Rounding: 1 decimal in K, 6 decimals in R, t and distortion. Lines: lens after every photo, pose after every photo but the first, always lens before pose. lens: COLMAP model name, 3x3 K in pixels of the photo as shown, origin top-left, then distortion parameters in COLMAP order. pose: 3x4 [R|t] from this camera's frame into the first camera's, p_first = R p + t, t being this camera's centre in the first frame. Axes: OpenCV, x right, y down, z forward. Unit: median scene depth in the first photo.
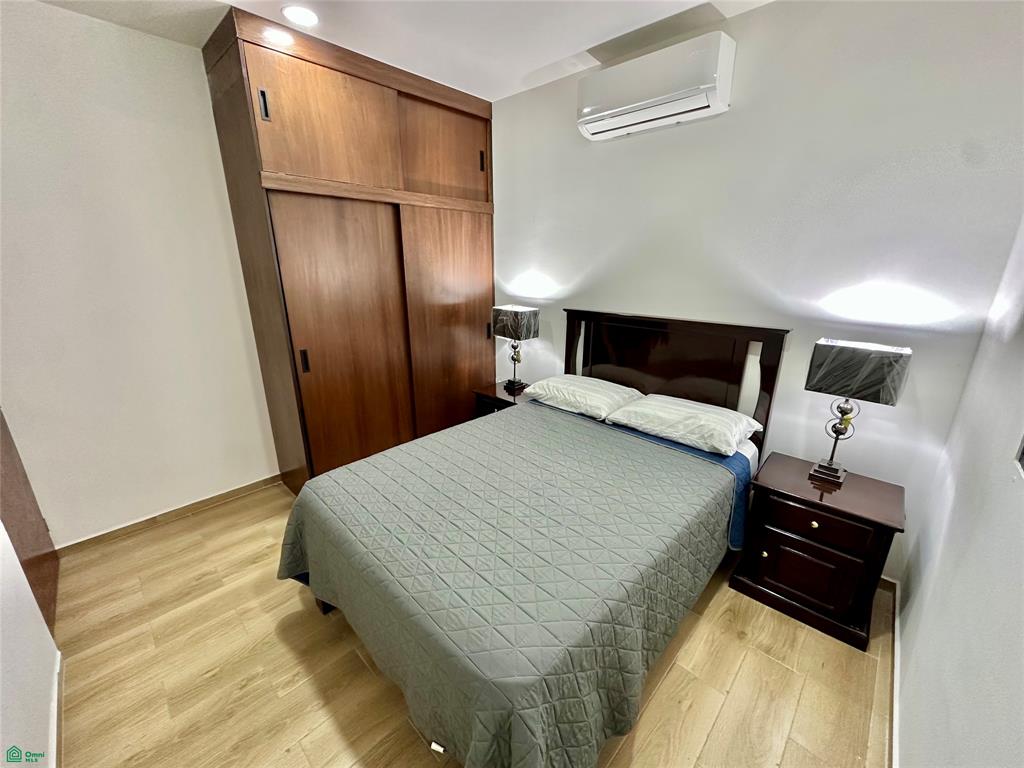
lens RADIAL K [[408.9, 0, 514.0], [0, 408.9, 386.6], [0, 0, 1]] dist [-0.004775, 0.001131]
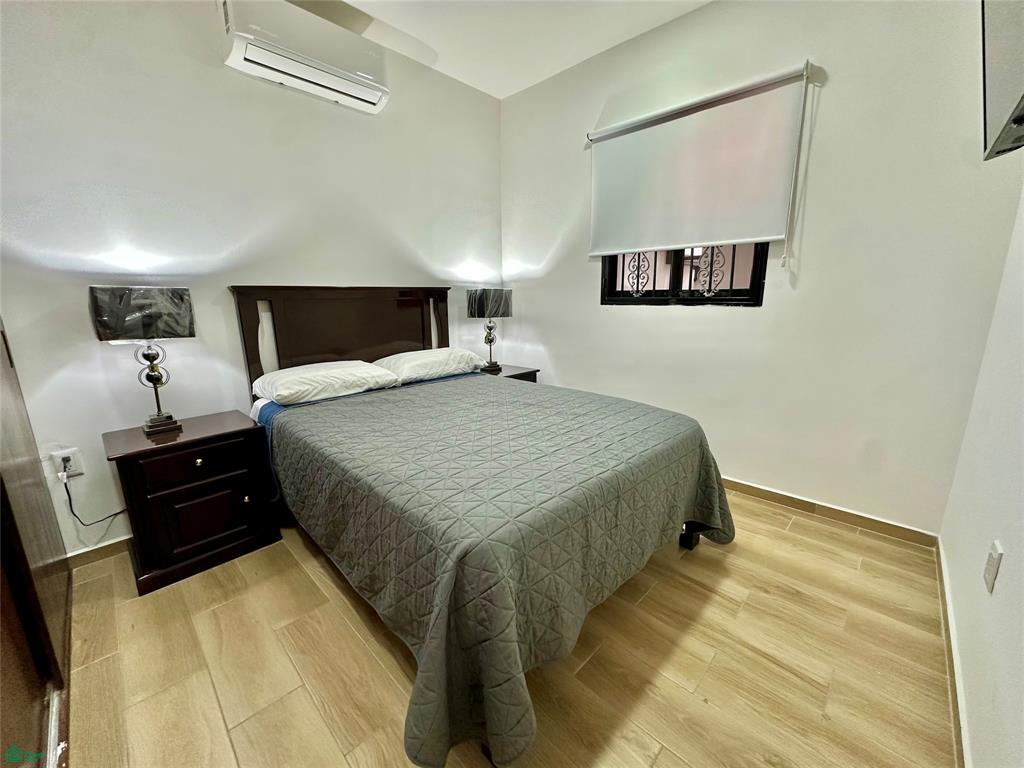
lens RADIAL K [[408.9, 0, 511.6], [0, 408.9, 384.4], [0, 0, 1]] dist [-0.004775, 0.001131]
pose [[0.008916, -0.210727, 0.977504, -0.810725], [0.305967, 0.931233, 0.197962, -0.029930], [-0.952000, 0.297319, 0.072779, 0.719470]]
